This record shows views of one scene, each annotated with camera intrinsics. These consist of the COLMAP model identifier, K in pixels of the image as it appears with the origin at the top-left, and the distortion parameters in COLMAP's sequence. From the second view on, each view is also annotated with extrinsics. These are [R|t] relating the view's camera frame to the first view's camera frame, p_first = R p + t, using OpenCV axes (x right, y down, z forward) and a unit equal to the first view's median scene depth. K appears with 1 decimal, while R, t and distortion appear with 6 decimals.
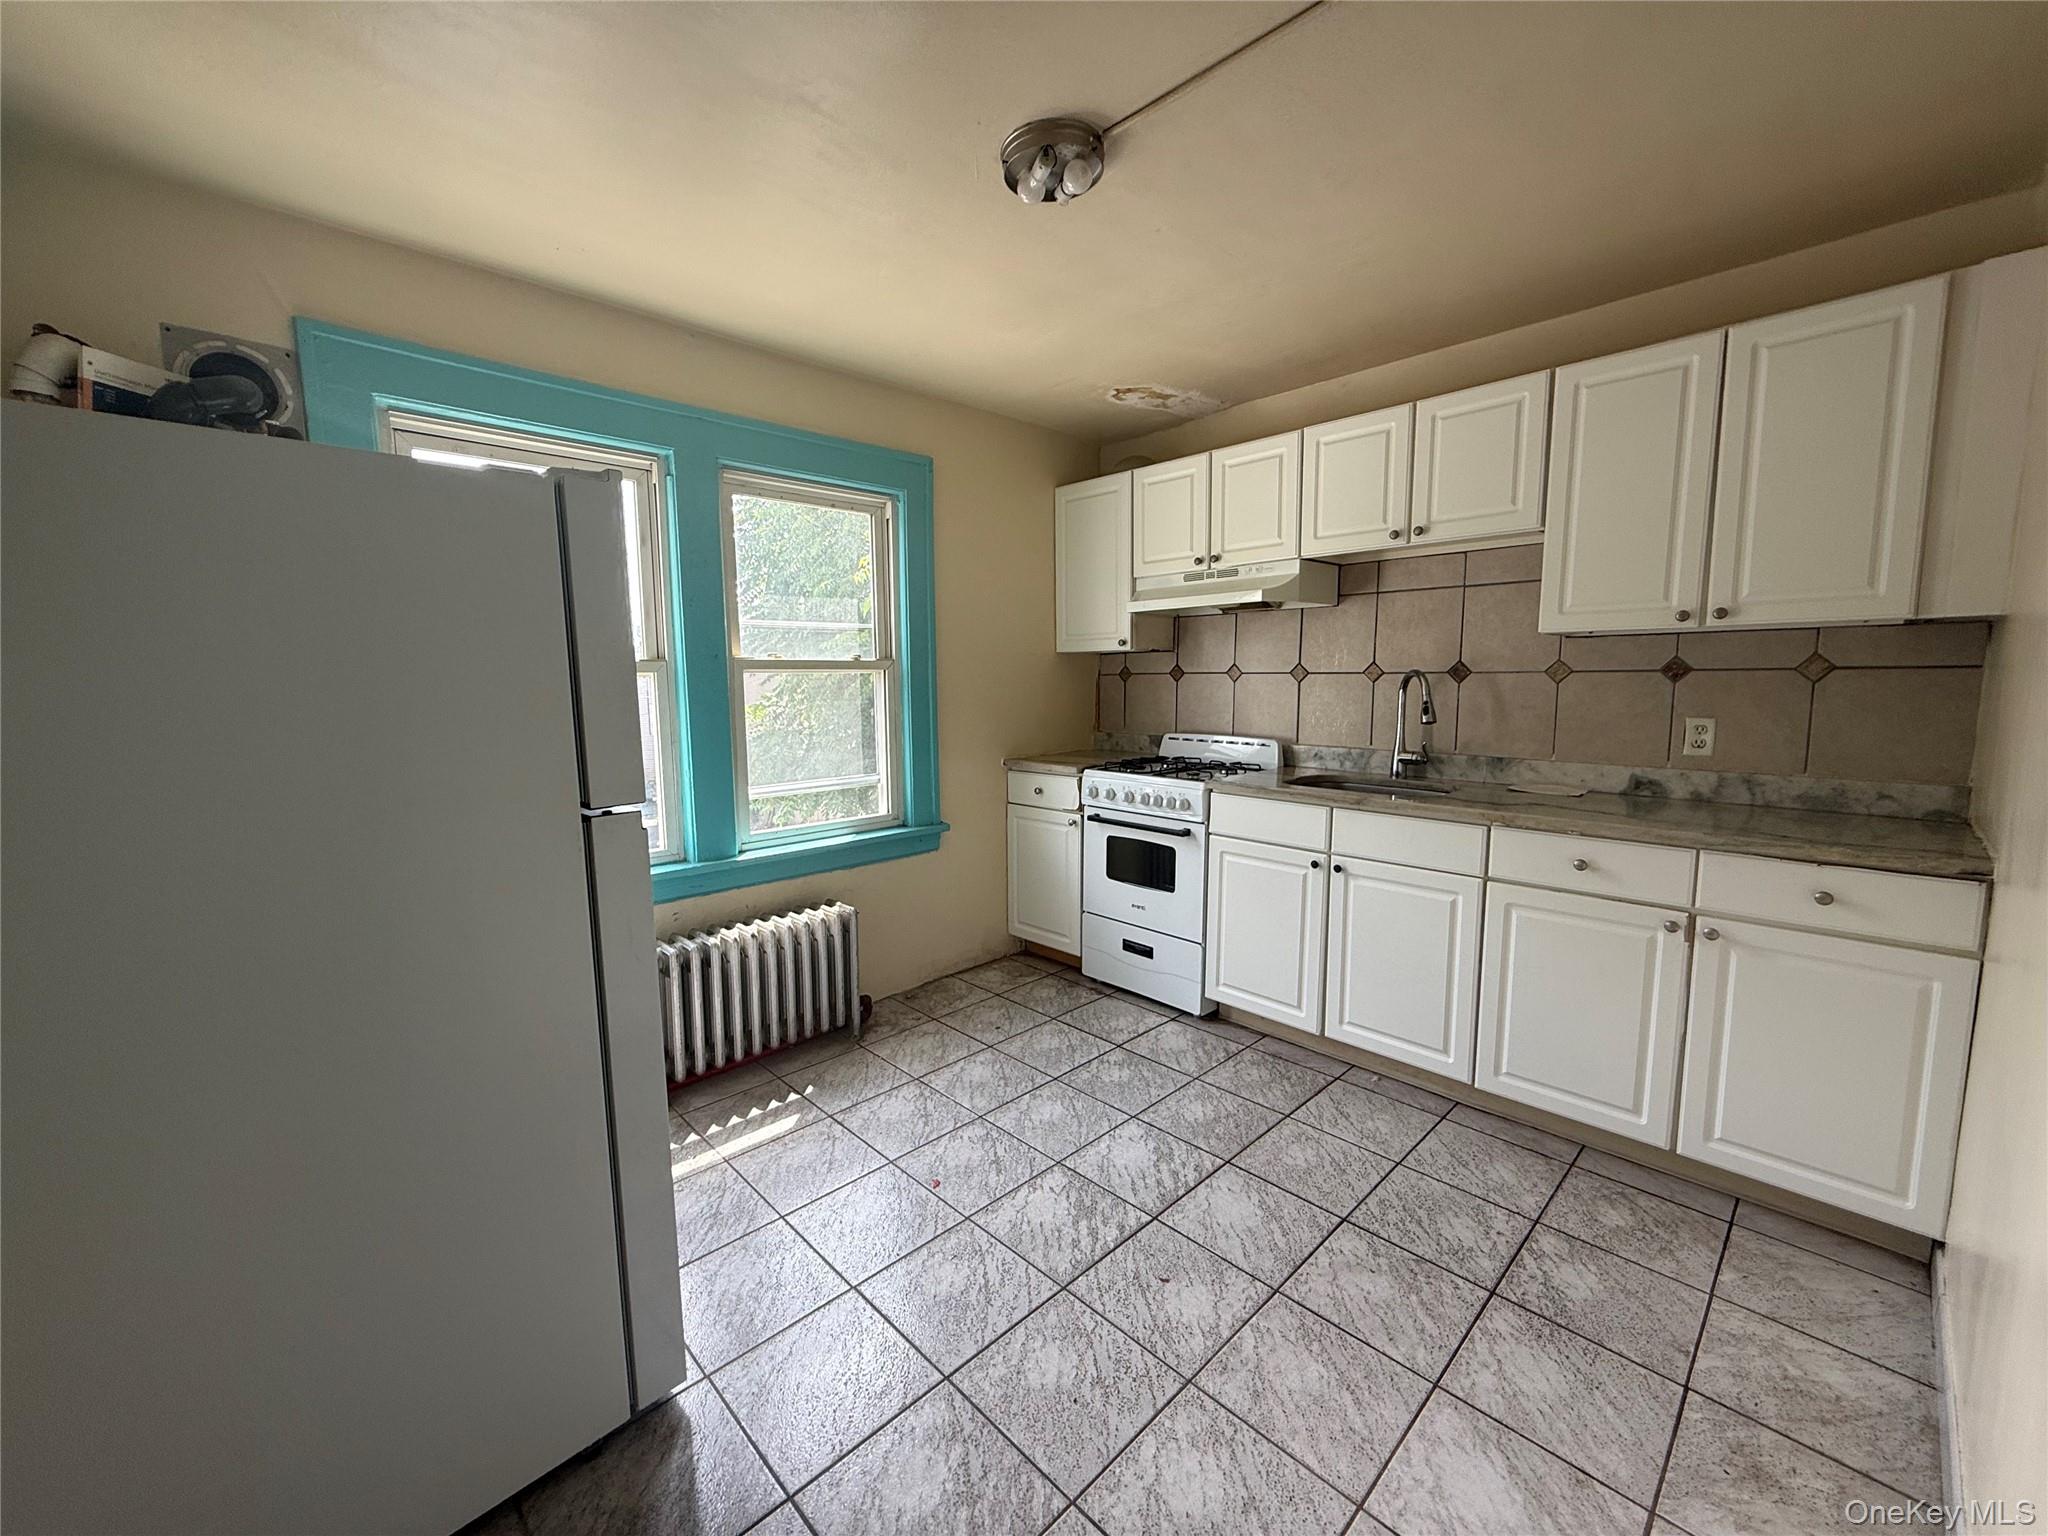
lens RADIAL K [[820.9, 0, 1020.5], [0, 820.9, 769.4], [0, 0, 1]] dist [0.000496, -0.000237]
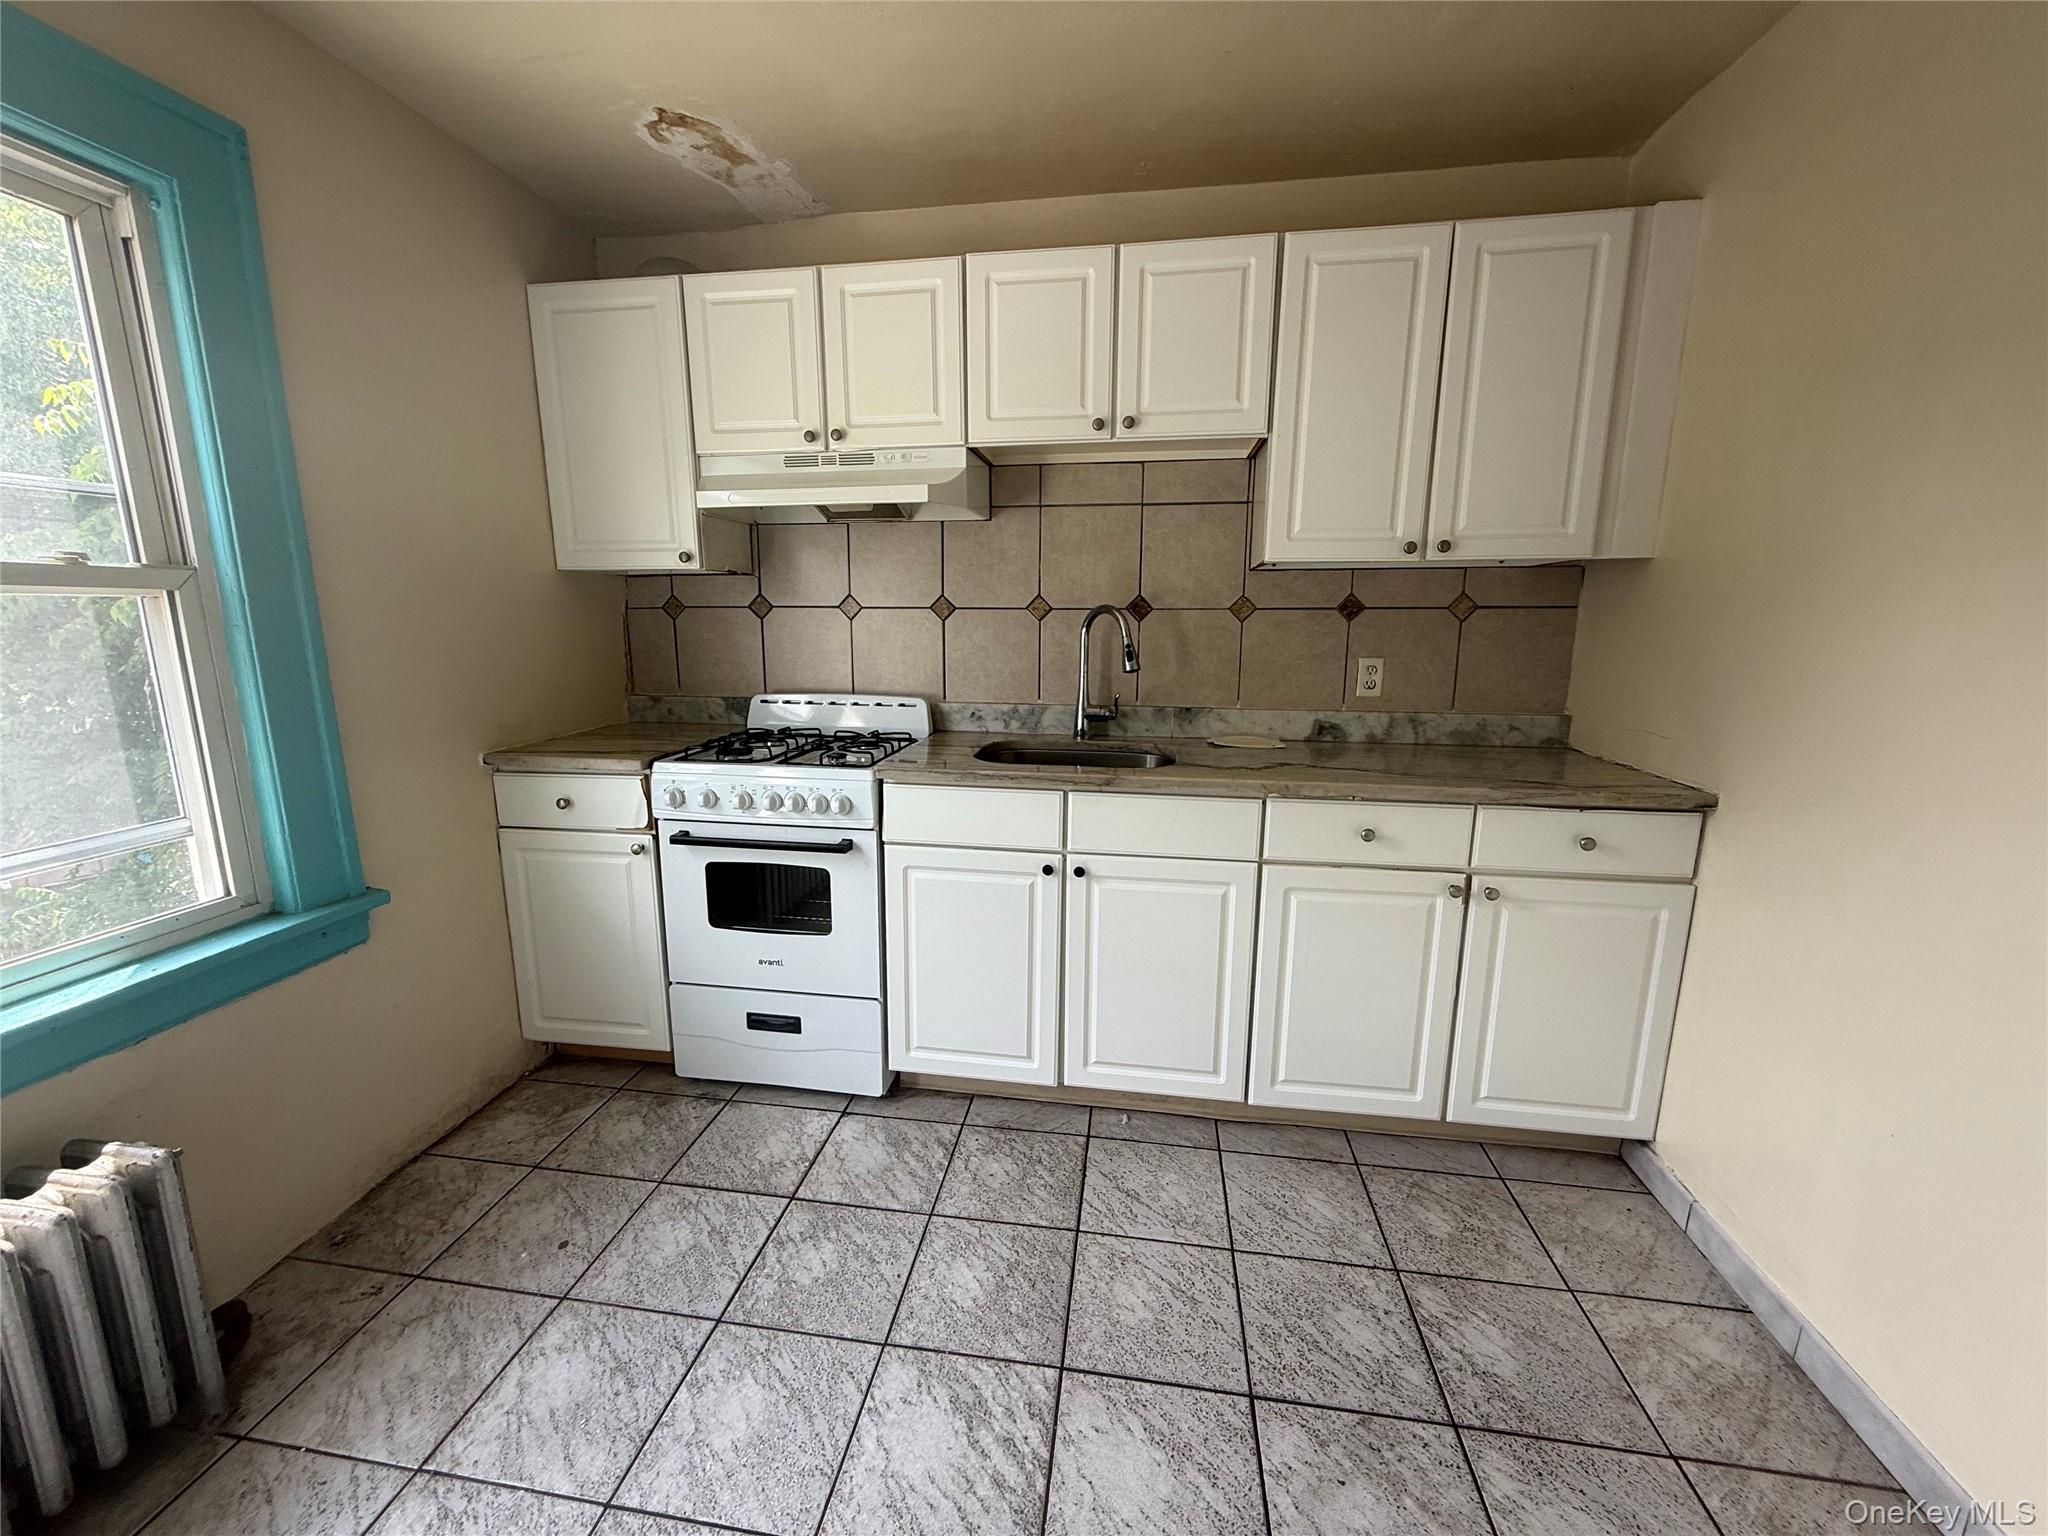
lens RADIAL K [[820.9, 0, 1022.8], [0, 820.9, 769.1], [0, 0, 1]] dist [0.000496, -0.000237]
pose [[0.793854, -0.106076, 0.598785, -0.087532], [0.062173, 0.993667, 0.093602, -0.043082], [-0.604922, -0.037078, 0.795421, 0.417253]]
